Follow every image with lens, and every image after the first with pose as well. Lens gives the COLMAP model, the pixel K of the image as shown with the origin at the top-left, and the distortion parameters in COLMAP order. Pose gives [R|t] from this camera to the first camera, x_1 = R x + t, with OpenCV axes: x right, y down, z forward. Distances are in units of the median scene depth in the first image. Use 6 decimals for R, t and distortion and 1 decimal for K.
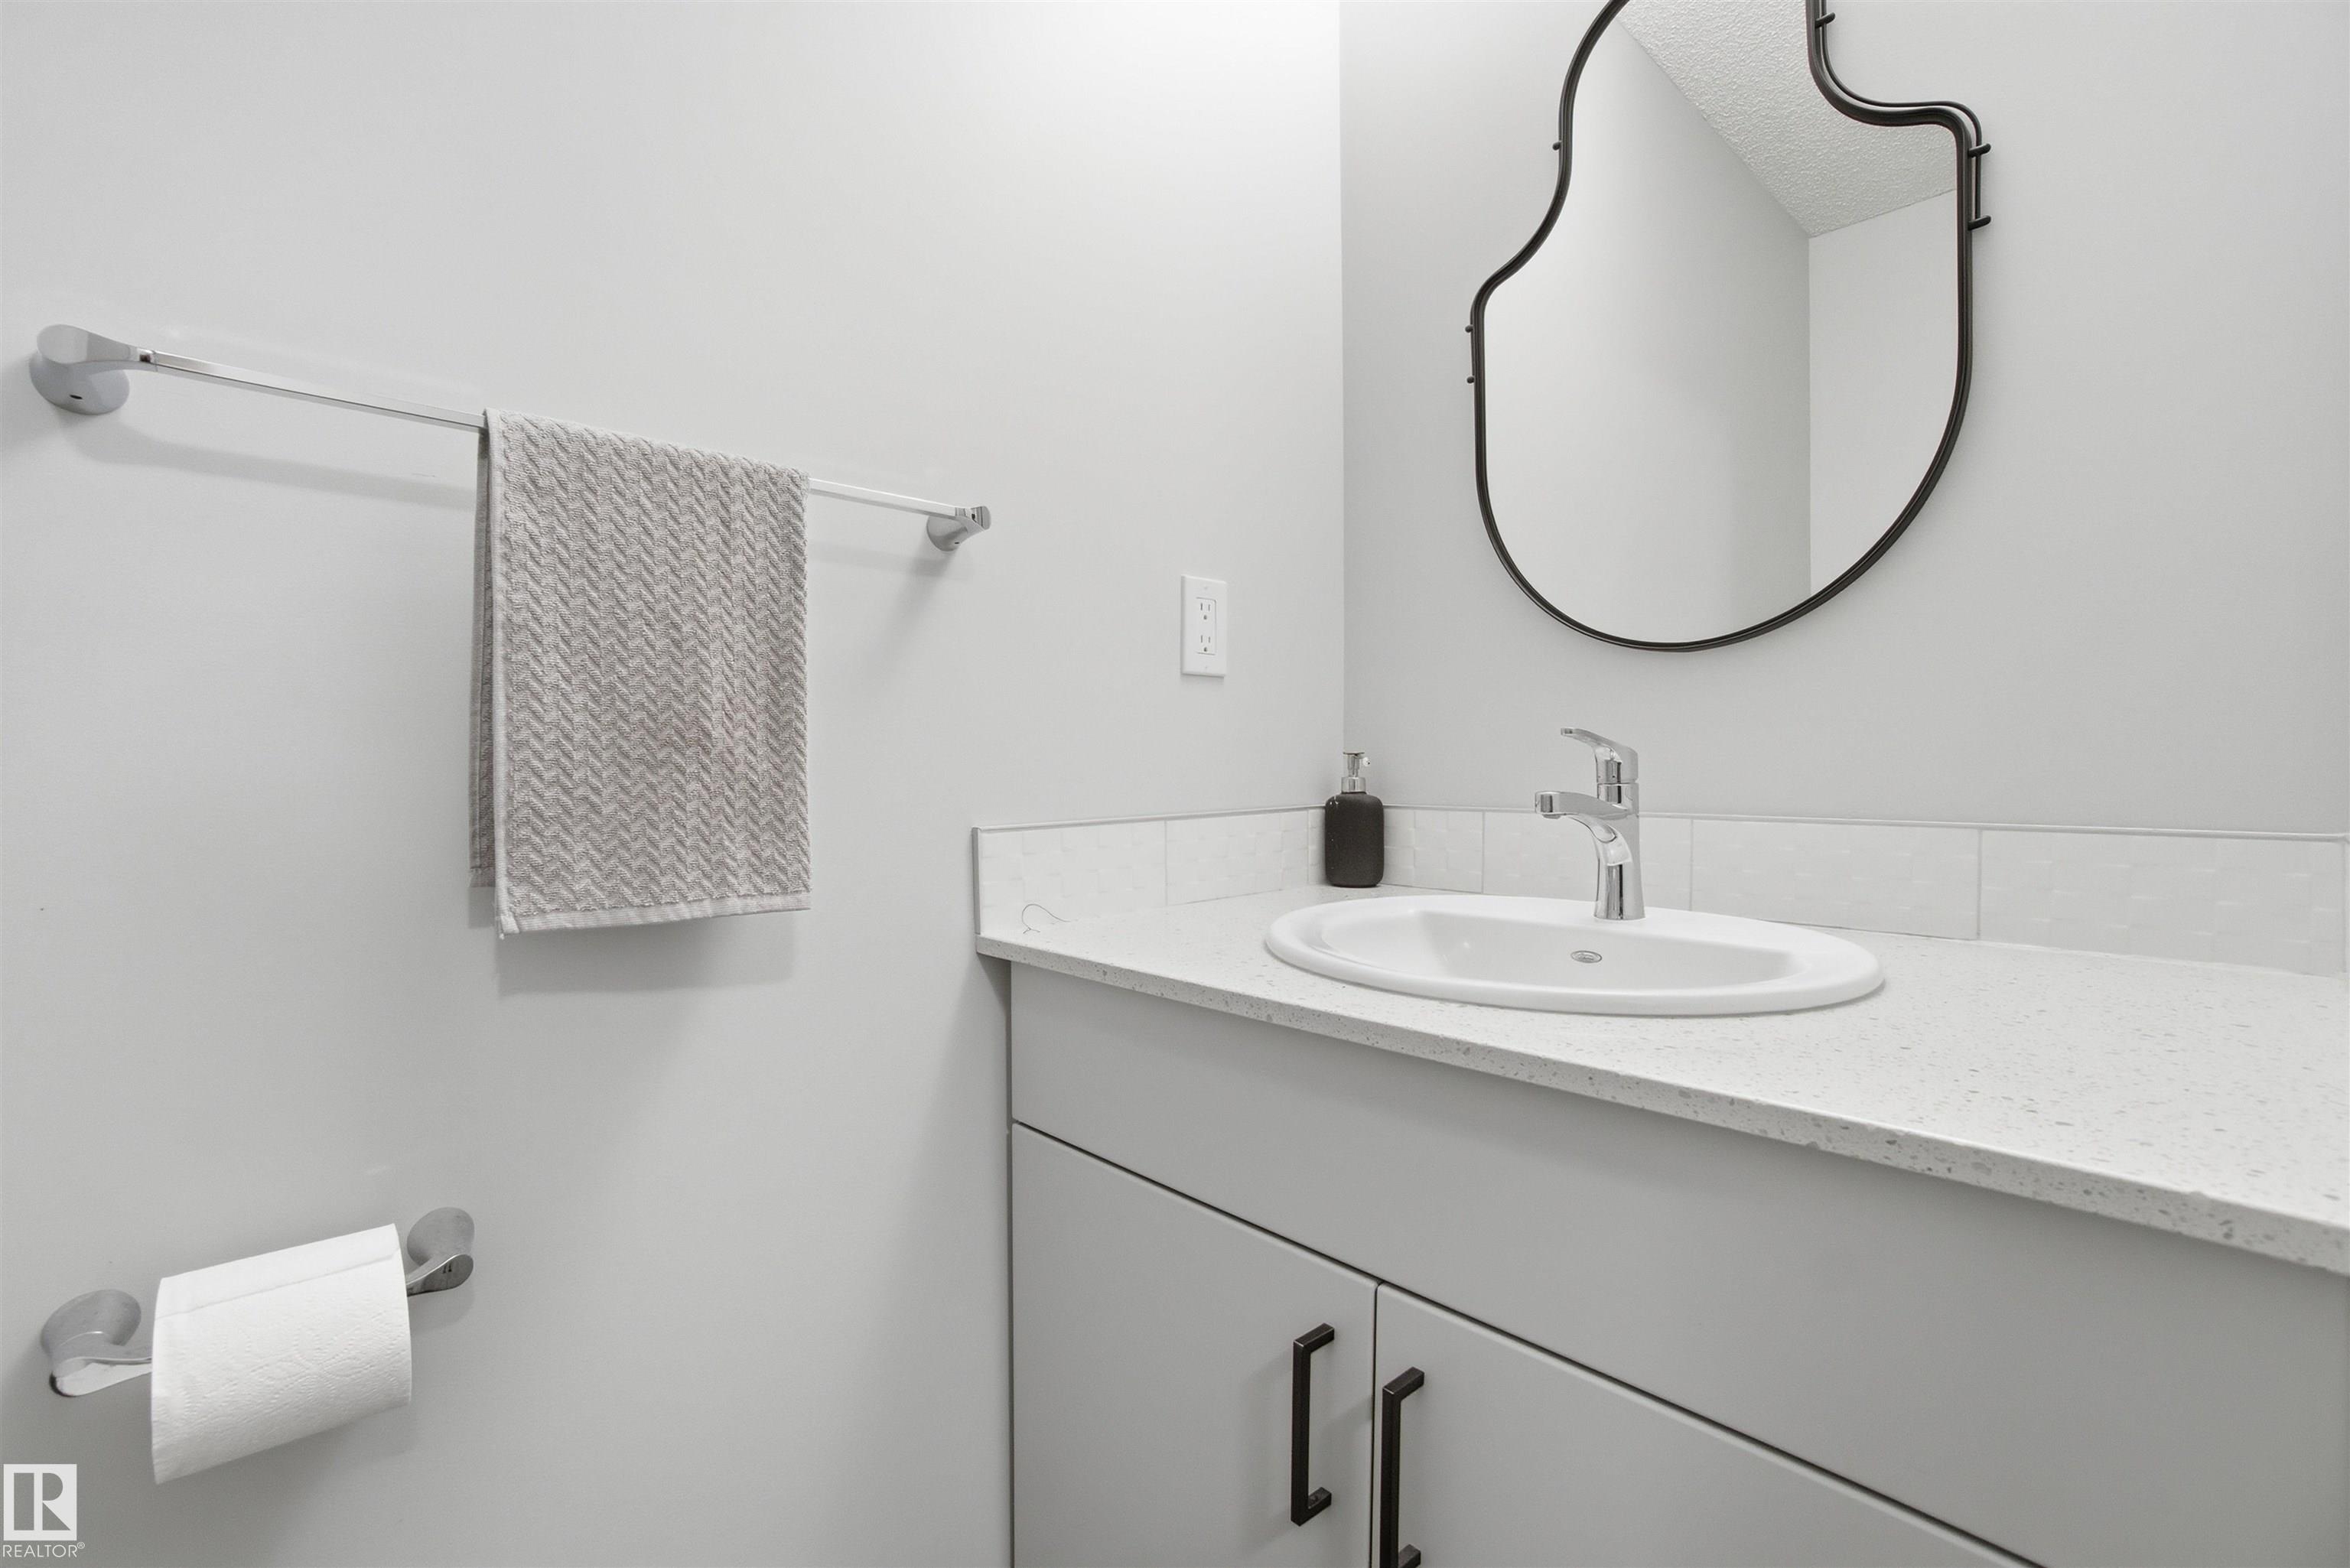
lens RADIAL K [[1042.2, 0, 1178.3], [0, 1042.2, 762.9], [0, 0, 1]] dist [-0.070833, 0.028608]
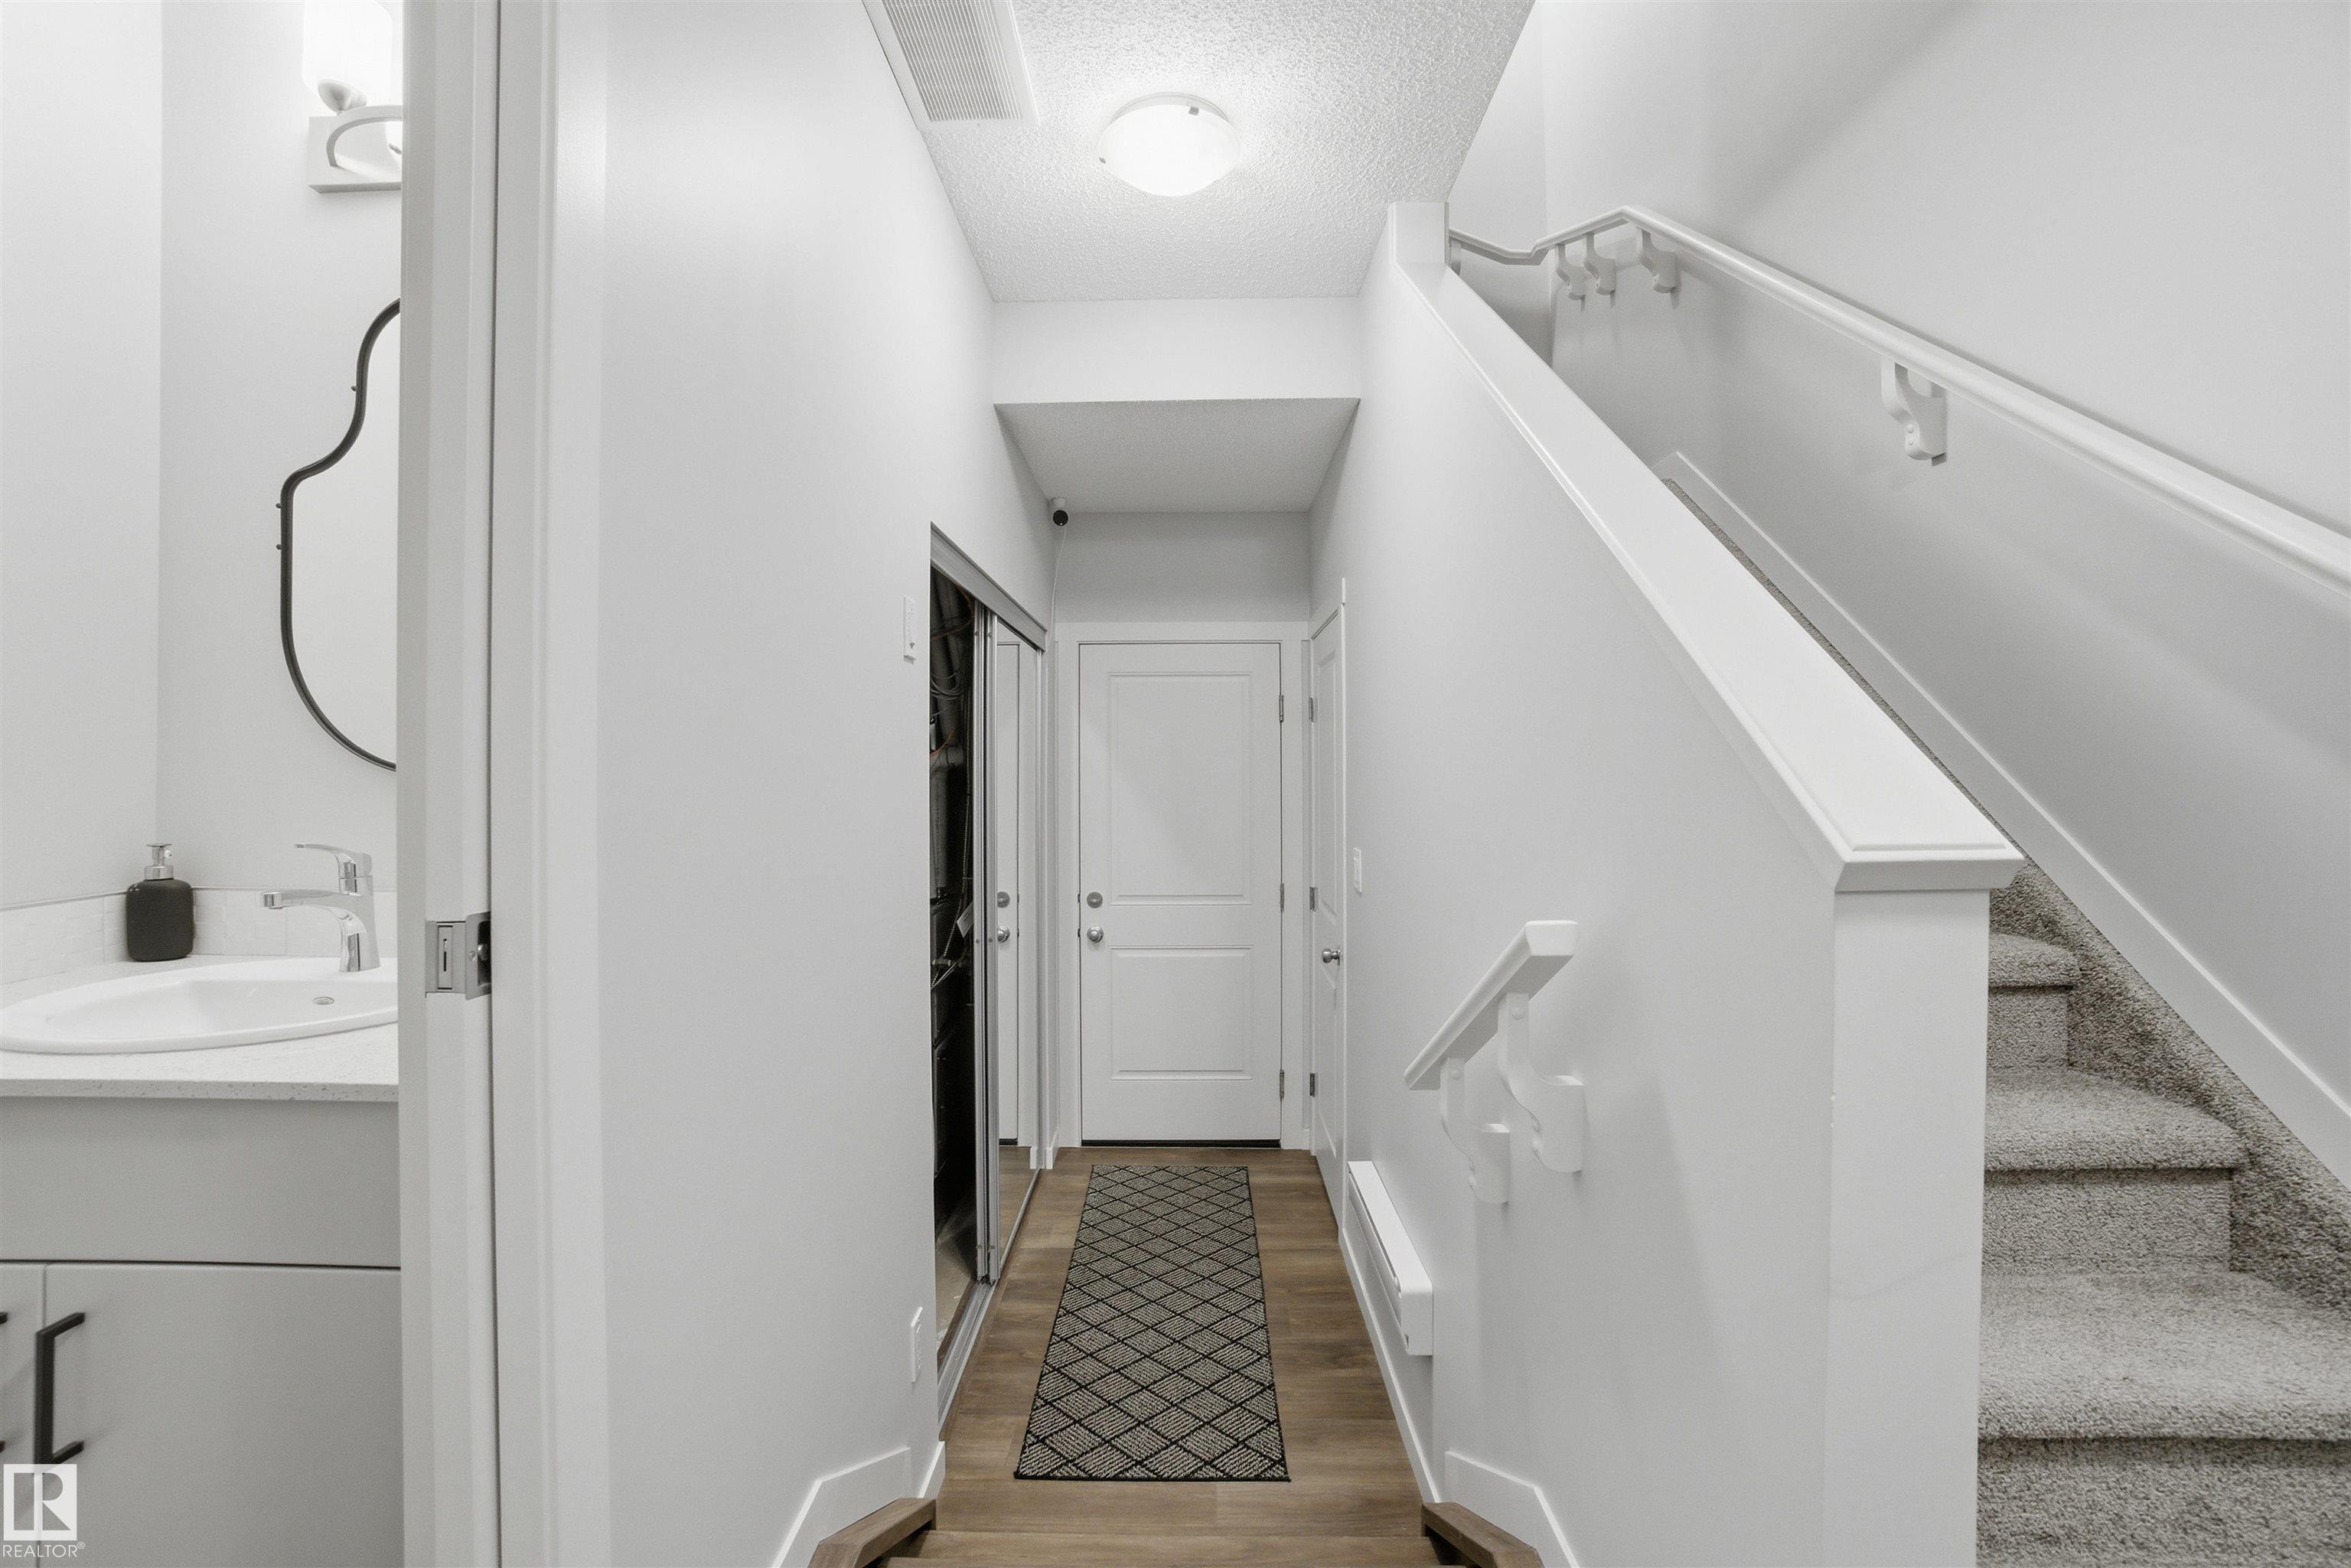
lens RADIAL K [[1042.7, 0, 1178.8], [0, 1042.7, 762.9], [0, 0, 1]] dist [-0.070833, 0.028608]
pose [[0.686131, 0.003048, 0.727472, 0.198273], [-0.005071, 0.999987, 0.000593, -0.153200], [-0.727460, -0.004096, 0.686138, -0.841444]]
